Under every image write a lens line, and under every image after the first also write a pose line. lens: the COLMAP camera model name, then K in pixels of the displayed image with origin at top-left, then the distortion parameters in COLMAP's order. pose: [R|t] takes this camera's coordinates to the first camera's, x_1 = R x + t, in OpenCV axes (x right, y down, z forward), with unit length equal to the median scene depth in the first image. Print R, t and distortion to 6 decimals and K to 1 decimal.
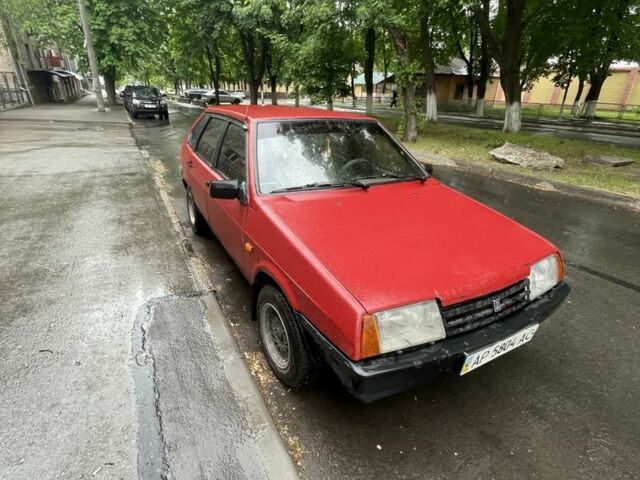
lens RADIAL K [[345.9, 0, 320.0], [0, 345.9, 240.0], [0, 0, 1]] dist [0.001647, 0.001114]
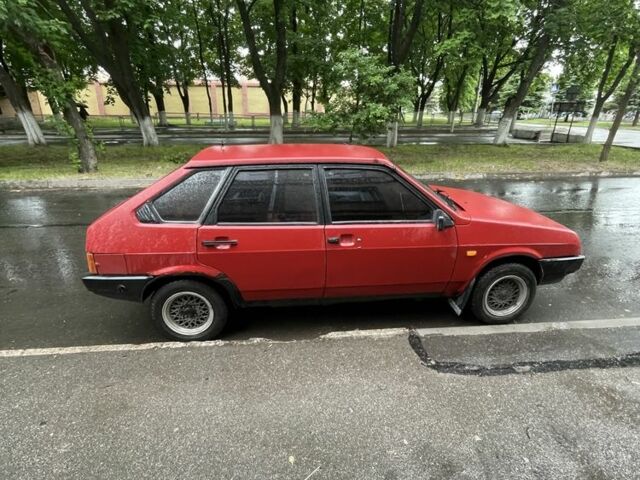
lens RADIAL K [[345.9, 0, 320.0], [0, 345.9, 240.0], [0, 0, 1]] dist [0.001647, 0.001114]
pose [[0.390340, -0.356001, 0.849057, -0.251229], [0.373594, 0.904124, 0.207336, -0.083590], [-0.841464, 0.236271, 0.485915, 0.138830]]
